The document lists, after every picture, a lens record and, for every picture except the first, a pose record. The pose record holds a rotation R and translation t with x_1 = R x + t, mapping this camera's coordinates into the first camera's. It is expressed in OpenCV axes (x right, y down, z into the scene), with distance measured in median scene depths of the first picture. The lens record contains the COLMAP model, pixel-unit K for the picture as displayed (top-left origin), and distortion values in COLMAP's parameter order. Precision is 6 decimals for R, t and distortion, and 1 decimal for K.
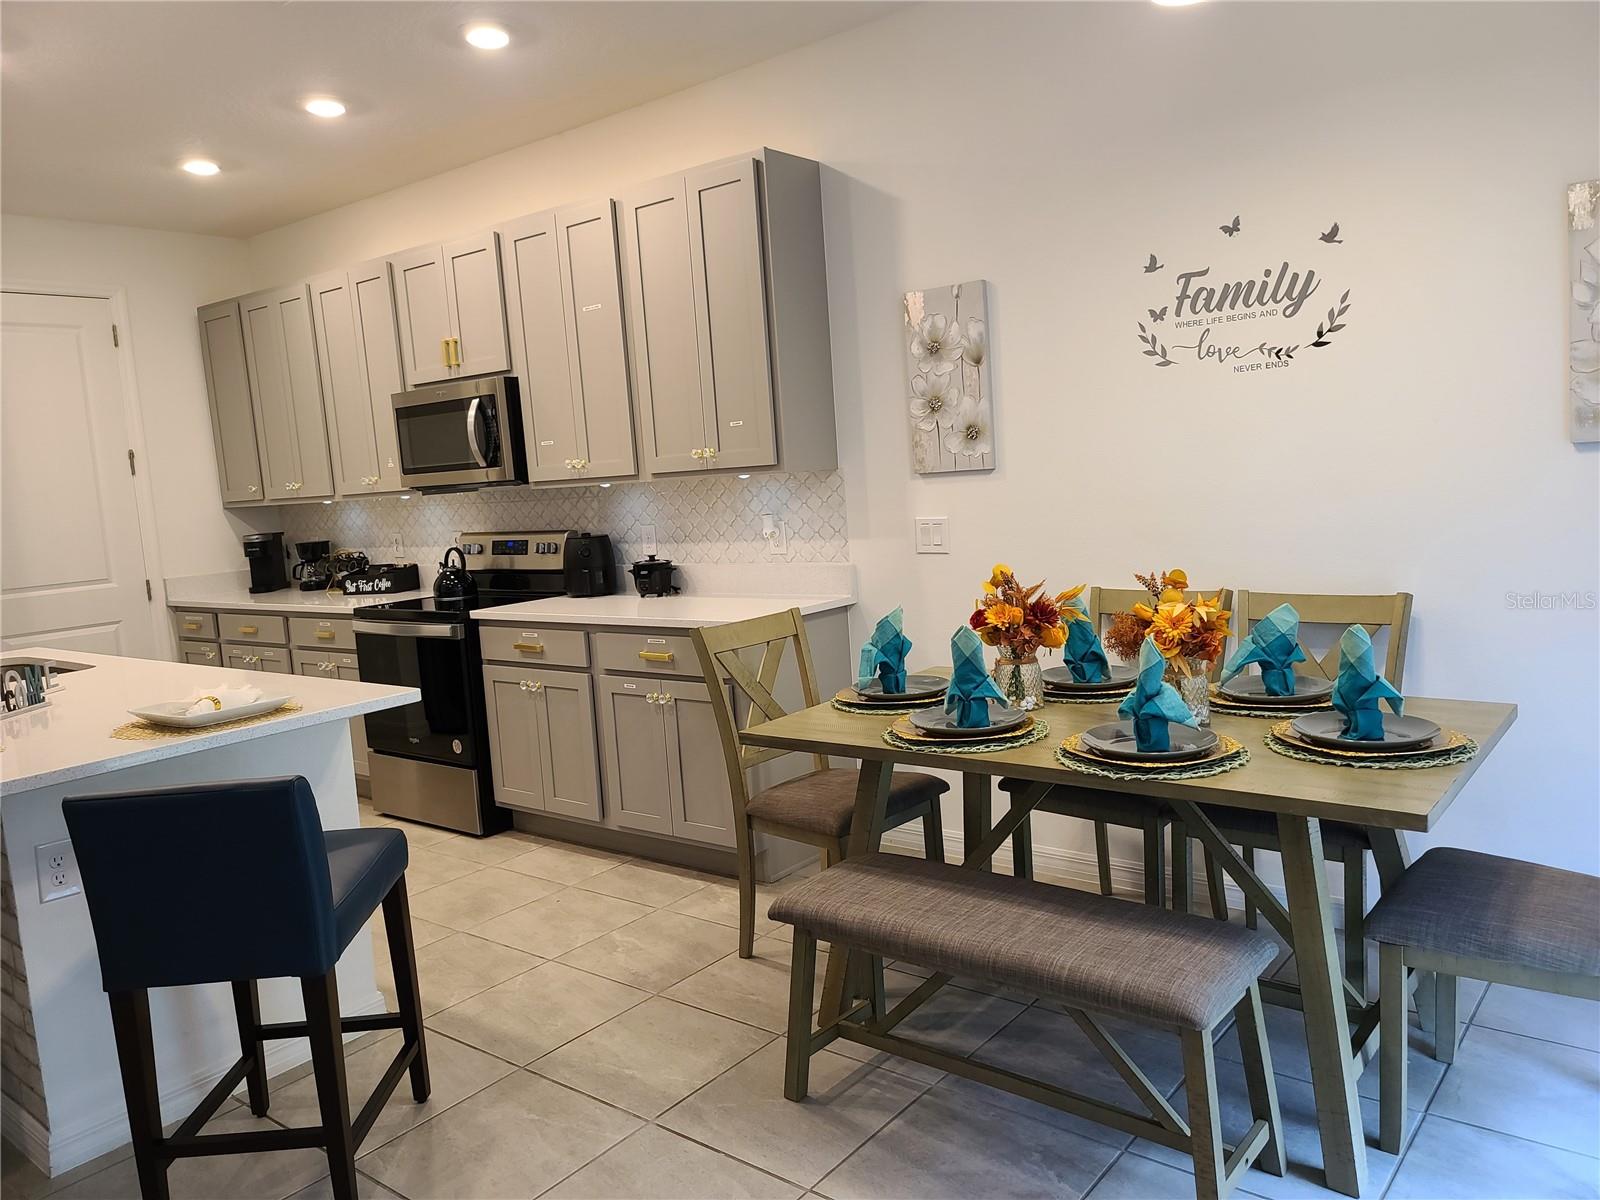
lens RADIAL K [[1172.7, 0, 804.2], [0, 1172.7, 594.3], [0, 0, 1]] dist [0.046134, -0.037114]
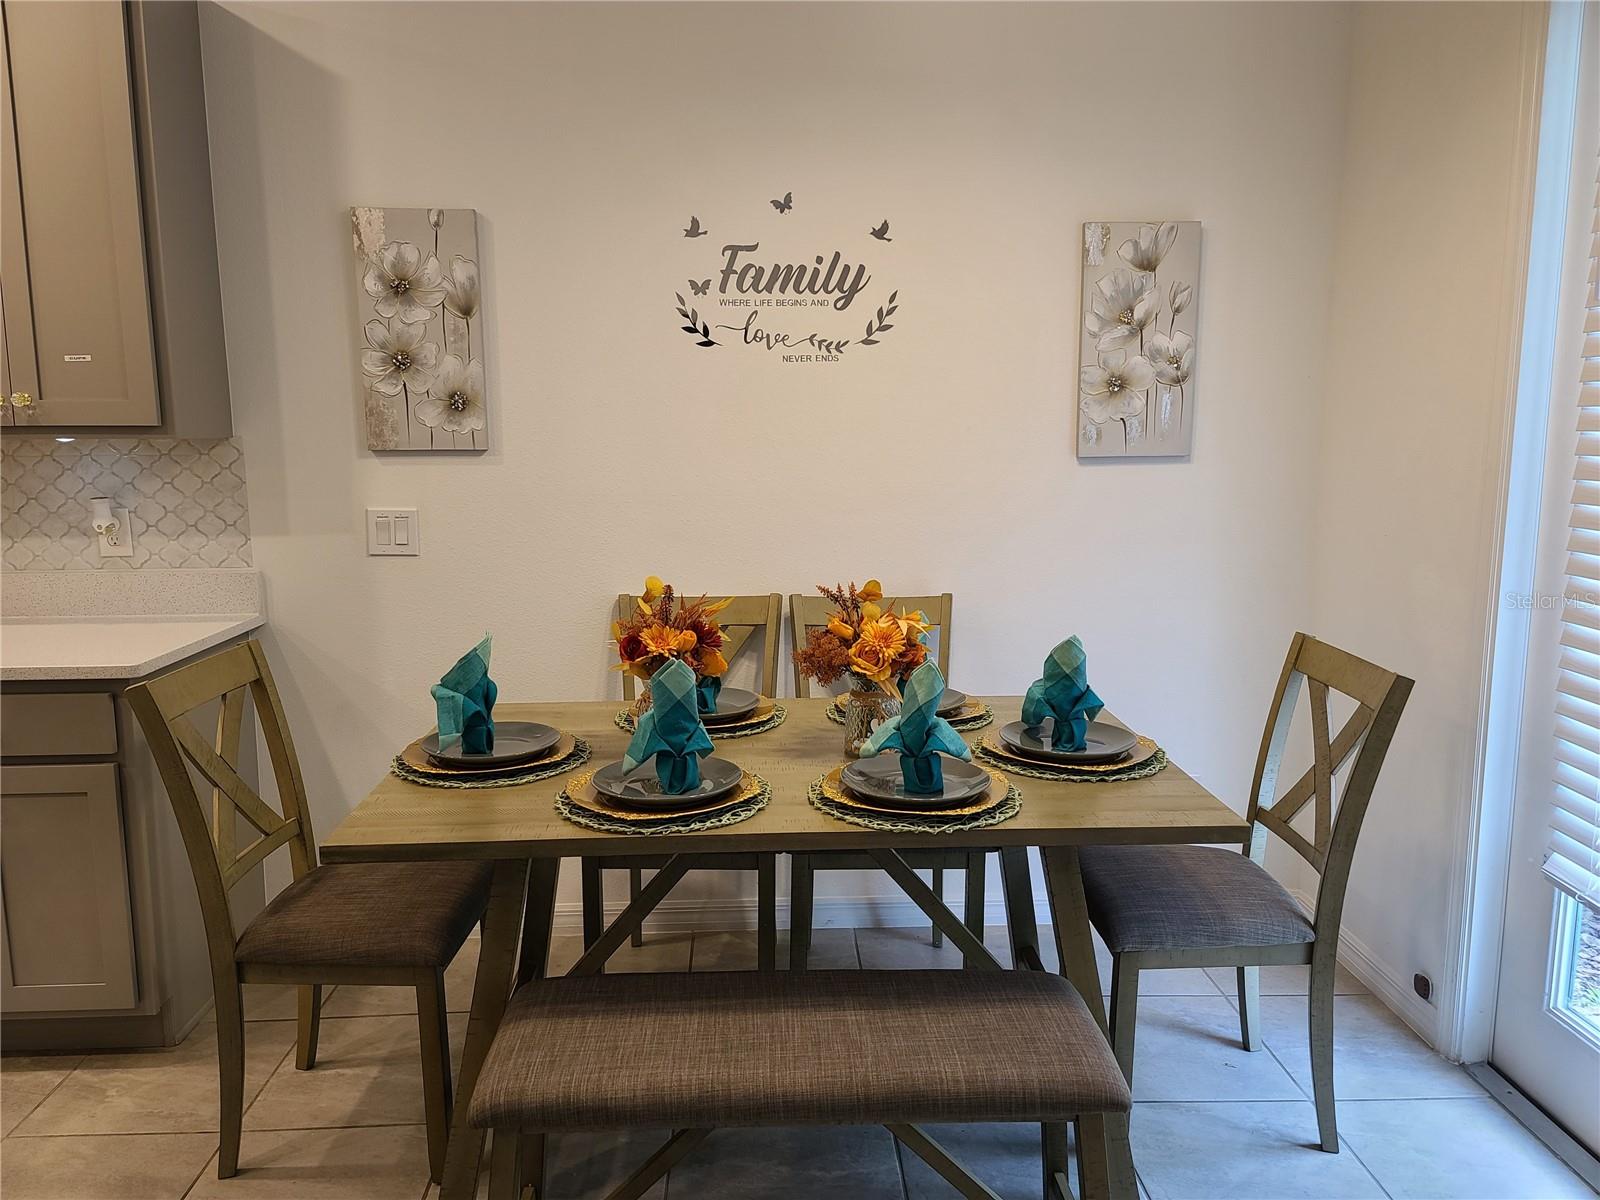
lens RADIAL K [[1172.7, 0, 797.7], [0, 1172.7, 596.3], [0, 0, 1]] dist [0.046134, -0.037114]
pose [[0.744703, -0.034143, 0.666522, -0.247658], [0.023528, 0.999413, 0.024909, -0.025248], [-0.666981, -0.002868, 0.745069, 0.295475]]
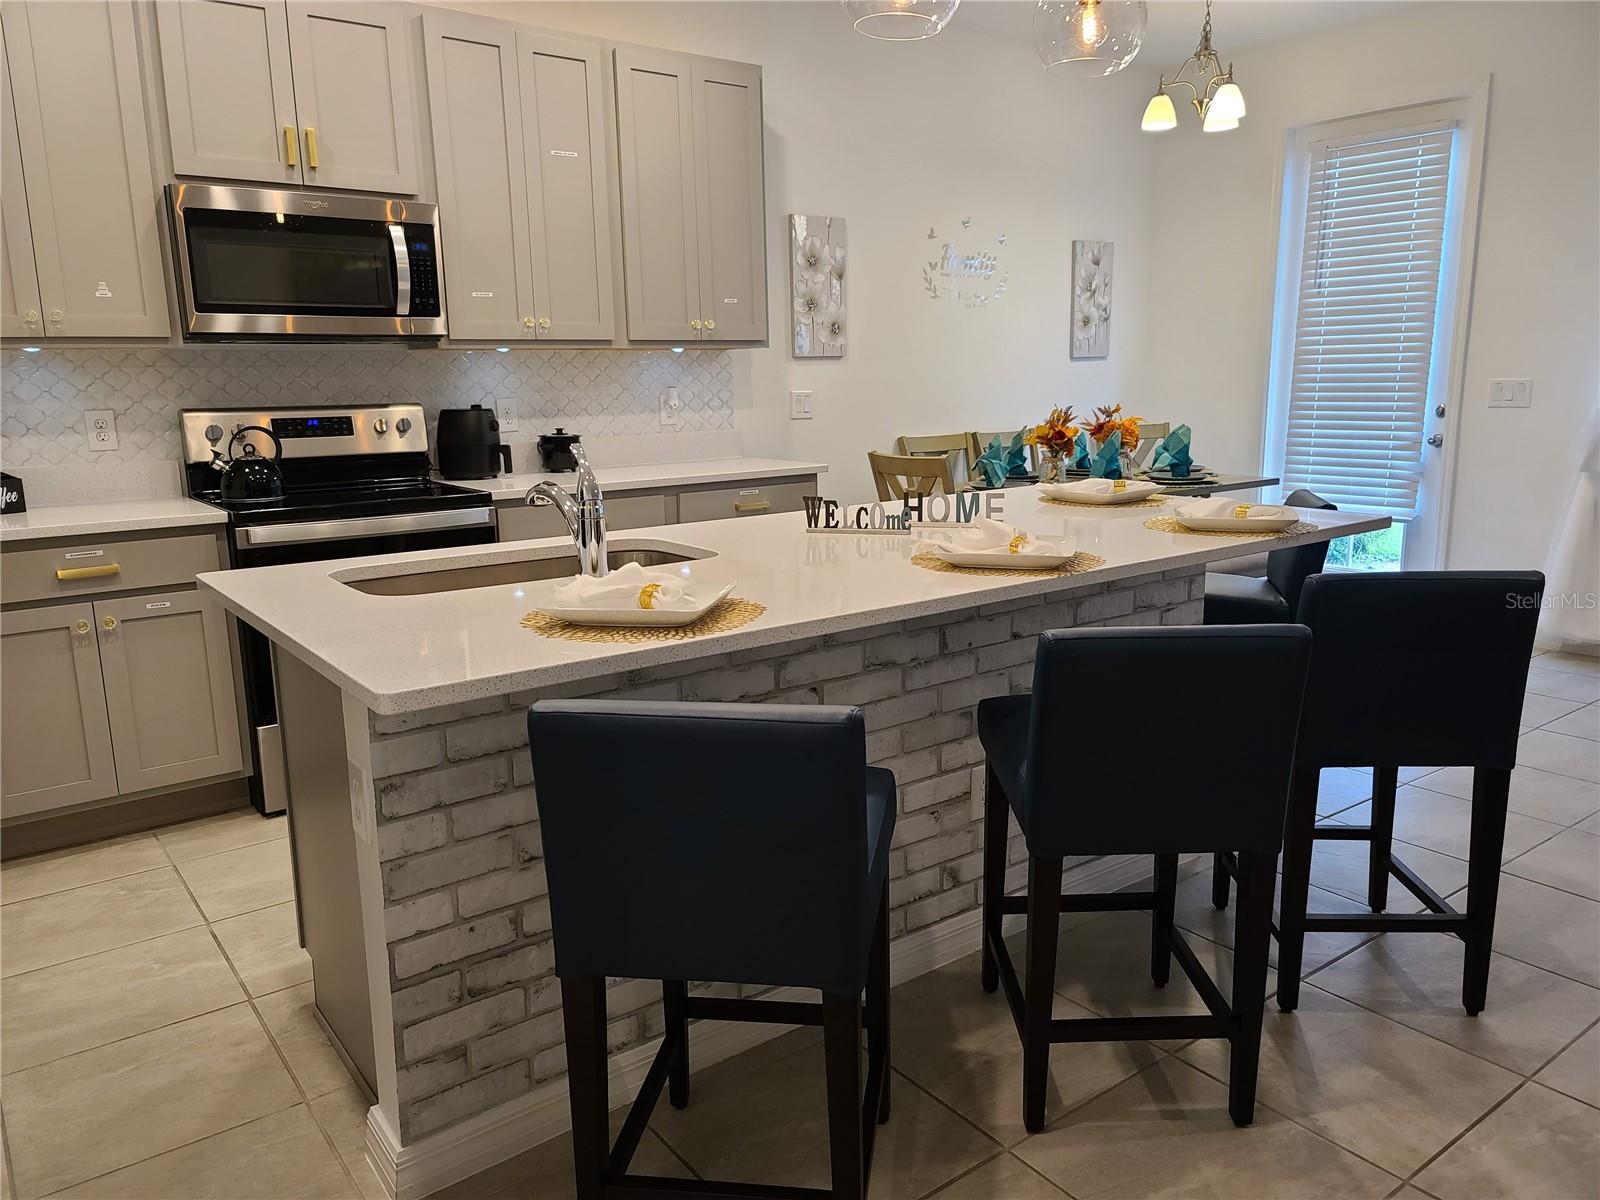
lens RADIAL K [[1172.7, 0, 810.7], [0, 1172.7, 602.6], [0, 0, 1]] dist [0.046134, -0.037114]
pose [[0.241898, -0.127438, 0.961897, -1.410623], [0.105719, 0.988897, 0.104429, 0.039096], [-0.964525, 0.076430, 0.252685, 0.798623]]
